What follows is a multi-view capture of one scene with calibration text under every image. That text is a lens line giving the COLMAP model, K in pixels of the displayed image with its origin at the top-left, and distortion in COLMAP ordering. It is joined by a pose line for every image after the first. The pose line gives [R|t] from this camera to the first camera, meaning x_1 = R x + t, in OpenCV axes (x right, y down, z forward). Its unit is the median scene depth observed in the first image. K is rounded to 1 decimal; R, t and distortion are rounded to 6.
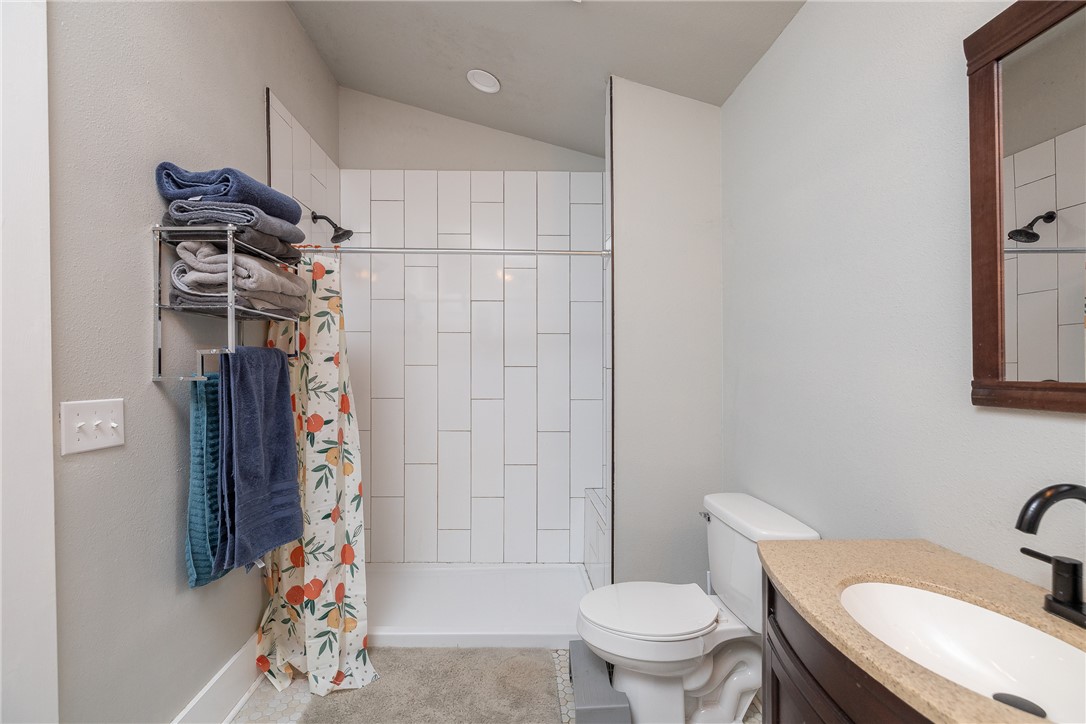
lens RADIAL K [[461.1, 0, 537.0], [0, 461.1, 367.3], [0, 0, 1]] dist [0.002485, -0.000233]
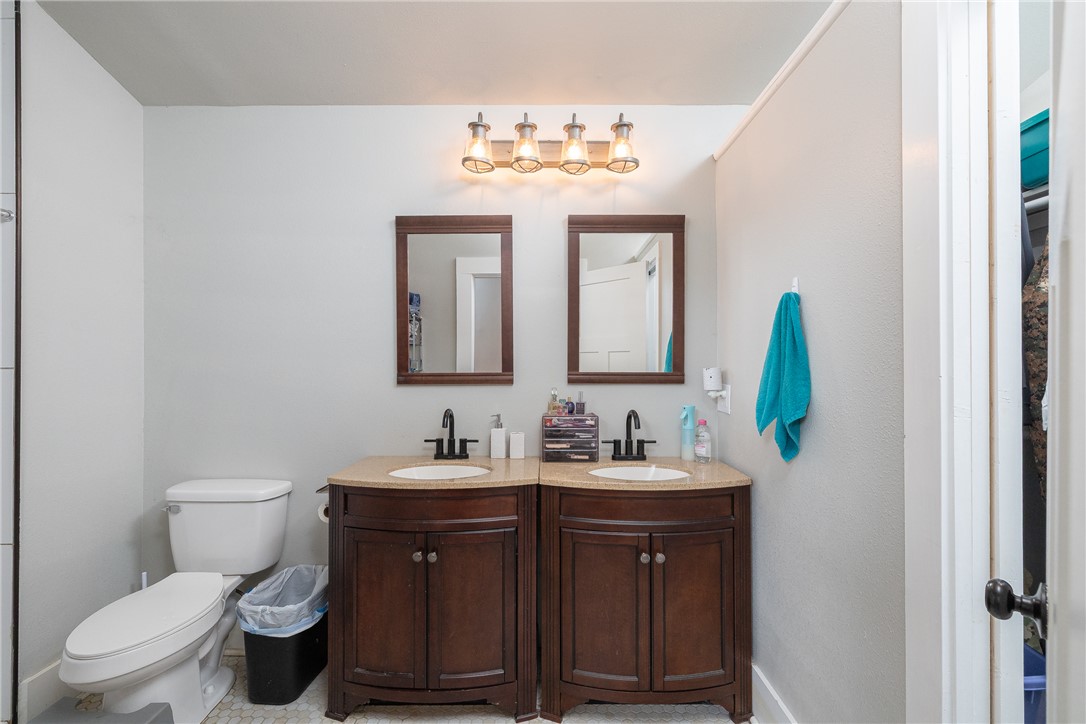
lens RADIAL K [[461.1, 0, 537.0], [0, 461.1, 367.3], [0, 0, 1]] dist [0.002485, -0.000233]
pose [[0.013917, 0.003382, 0.999897, -1.260026], [-0.010863, 0.999936, -0.003231, 0.000546], [-0.999844, -0.010817, 0.013953, 0.319701]]
